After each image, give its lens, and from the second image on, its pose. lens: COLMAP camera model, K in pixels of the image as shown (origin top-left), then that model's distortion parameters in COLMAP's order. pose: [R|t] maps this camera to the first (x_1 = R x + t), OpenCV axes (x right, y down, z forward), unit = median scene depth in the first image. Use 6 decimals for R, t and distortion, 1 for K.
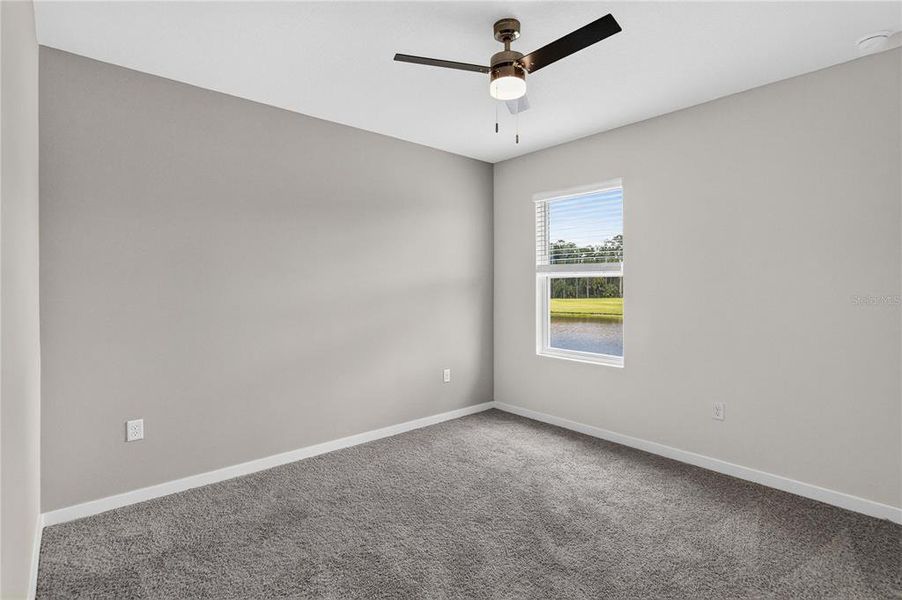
lens RADIAL K [[441.9, 0, 451.0], [0, 441.9, 300.0], [0, 0, 1]] dist [0.018575, -0.000038]
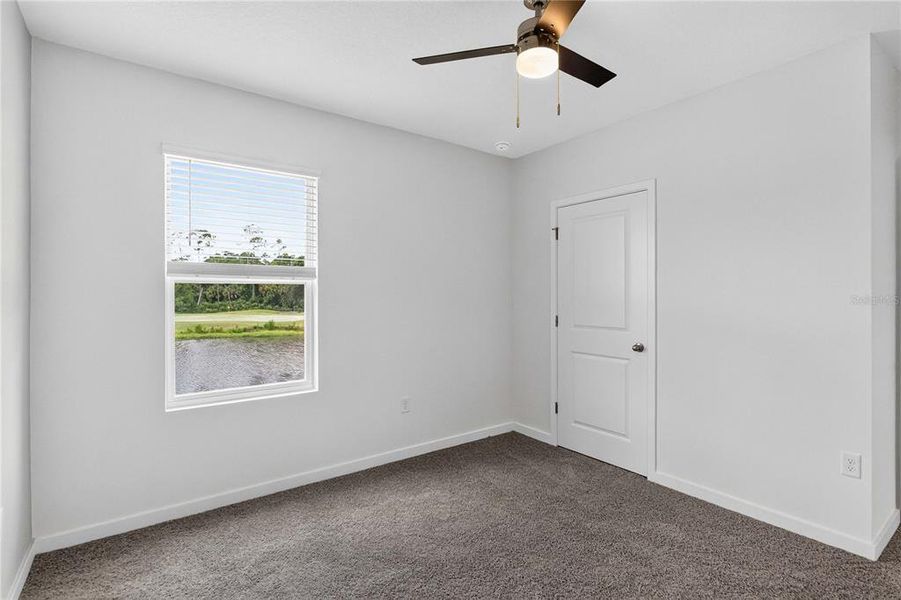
lens RADIAL K [[441.4, 0, 450.5], [0, 441.4, 300.0], [0, 0, 1]] dist [0.018575, -0.000038]
pose [[0.070834, -0.005195, 0.997475, -0.473194], [0.035204, 0.999377, 0.002705, -0.017098], [-0.996867, 0.034923, 0.070972, 0.716710]]
